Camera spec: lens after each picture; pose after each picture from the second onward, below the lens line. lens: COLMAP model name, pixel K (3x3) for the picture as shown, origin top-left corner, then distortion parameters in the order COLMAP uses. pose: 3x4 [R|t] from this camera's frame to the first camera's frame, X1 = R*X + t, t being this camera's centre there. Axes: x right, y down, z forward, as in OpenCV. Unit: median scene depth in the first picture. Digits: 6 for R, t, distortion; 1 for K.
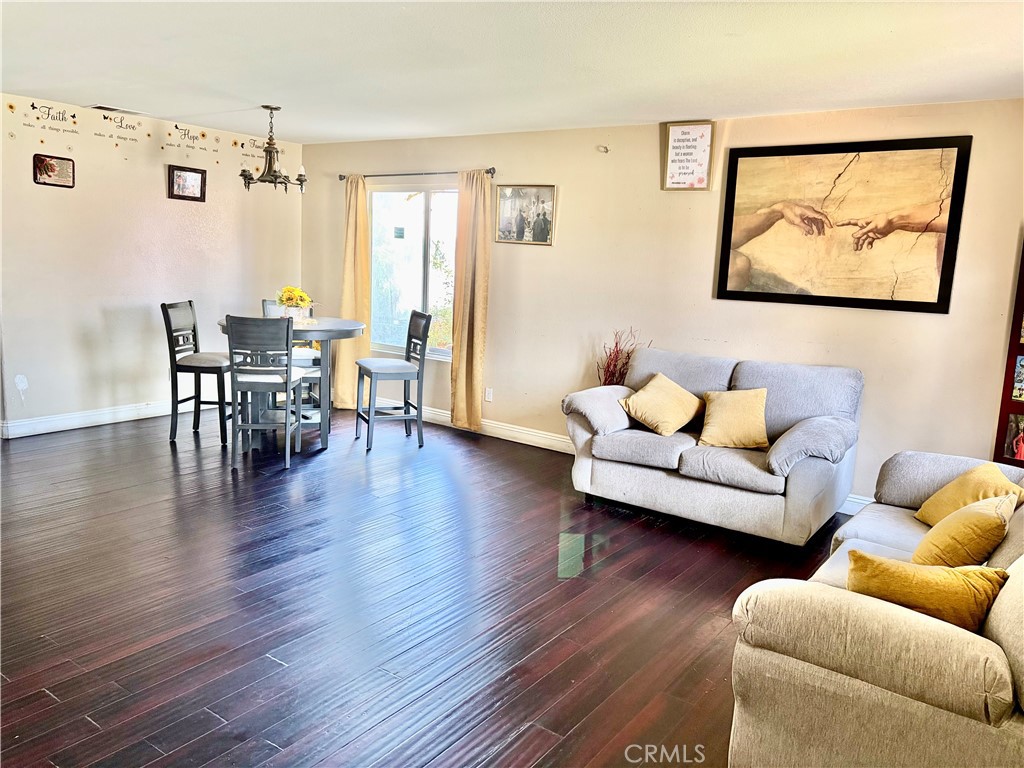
lens RADIAL K [[771.7, 0, 510.5], [0, 771.7, 378.3], [0, 0, 1]] dist [0.043105, -0.032836]
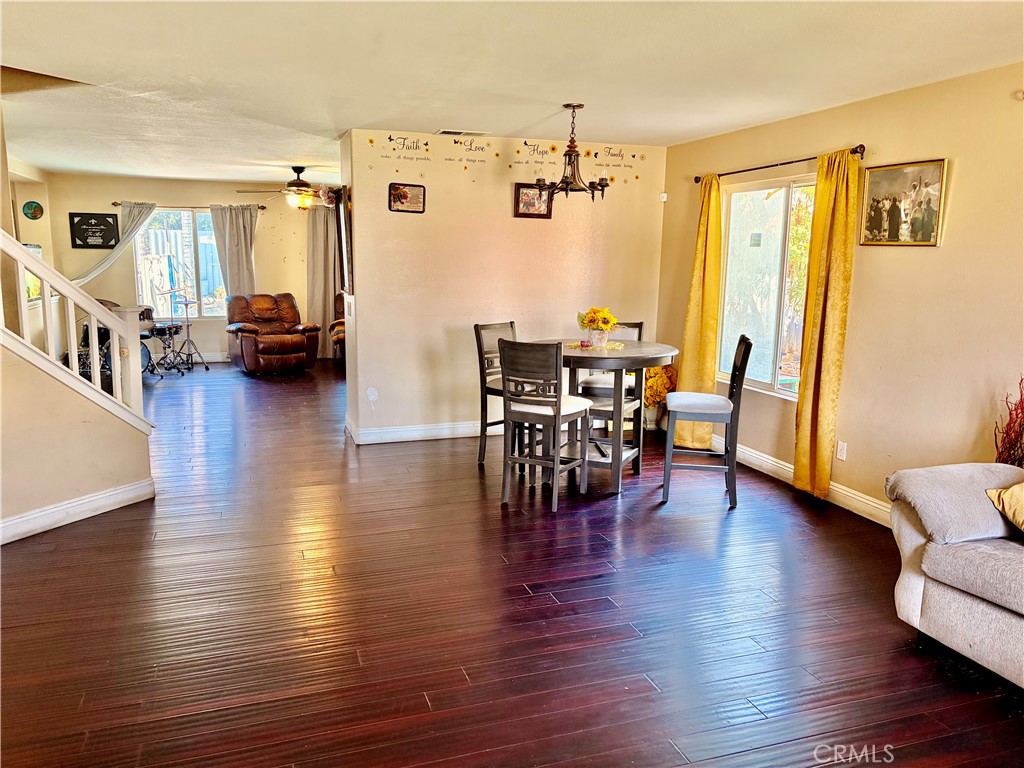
lens RADIAL K [[771.7, 0, 516.6], [0, 771.7, 392.9], [0, 0, 1]] dist [0.043105, -0.032836]
pose [[0.817553, 0.066652, -0.571983, 0.158852], [-0.067875, 0.997509, 0.019221, -0.031379], [0.571839, 0.023110, 0.820040, 0.228645]]
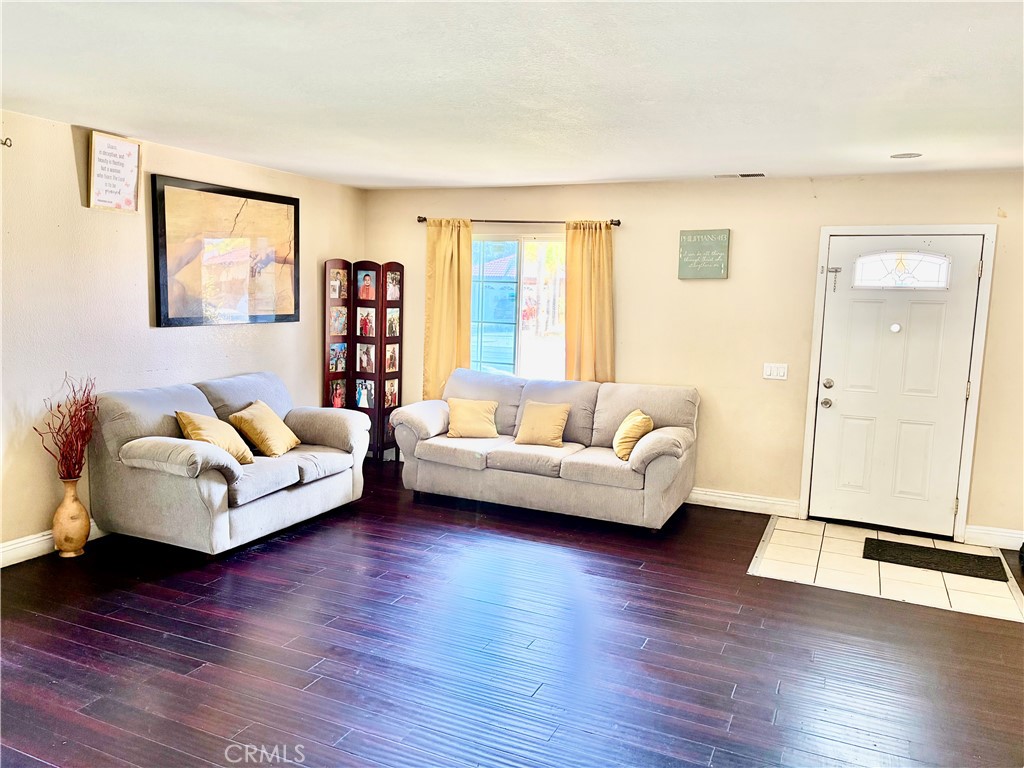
lens RADIAL K [[771.7, 0, 510.0], [0, 771.7, 386.3], [0, 0, 1]] dist [0.043105, -0.032836]
pose [[-0.185400, -0.177485, 0.966502, -0.702169], [0.112958, 0.973185, 0.200381, -0.160707], [-0.976149, 0.146324, -0.160380, 0.672110]]
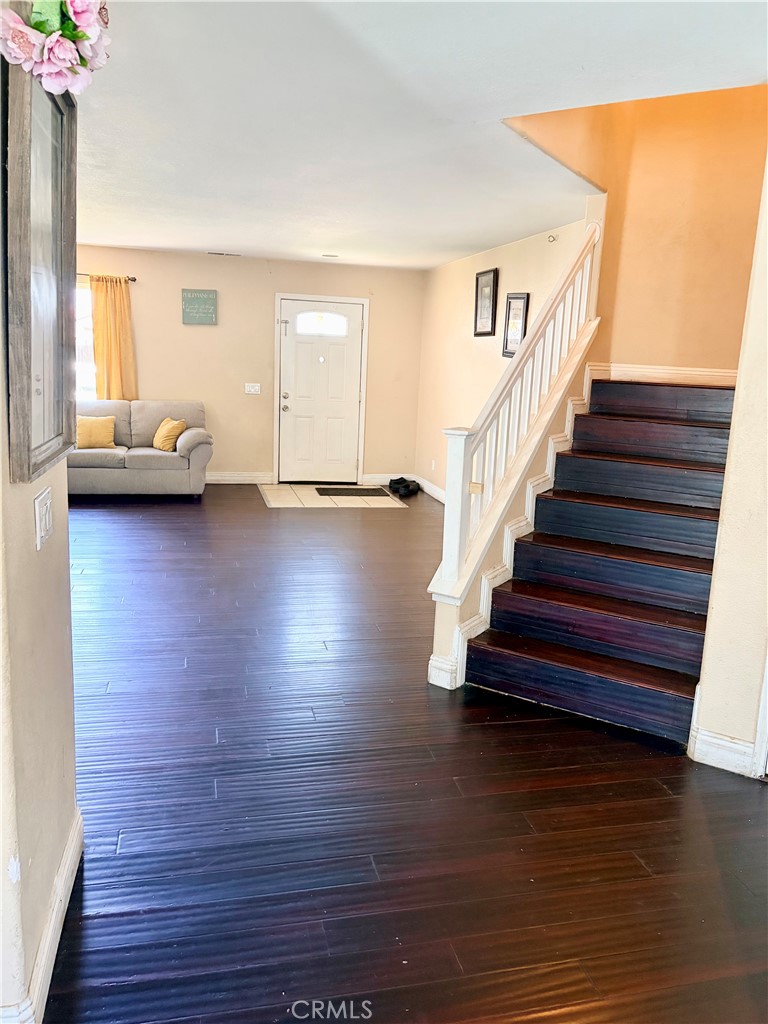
lens RADIAL K [[771.7, 0, 389.5], [0, 771.7, 513.6], [0, 0, 1]] dist [0.043105, -0.032836]
pose [[-0.737669, -0.223424, 0.637124, -0.915809], [0.018994, 0.936418, 0.350371, -0.213323], [-0.674896, 0.270559, -0.686523, 0.967577]]
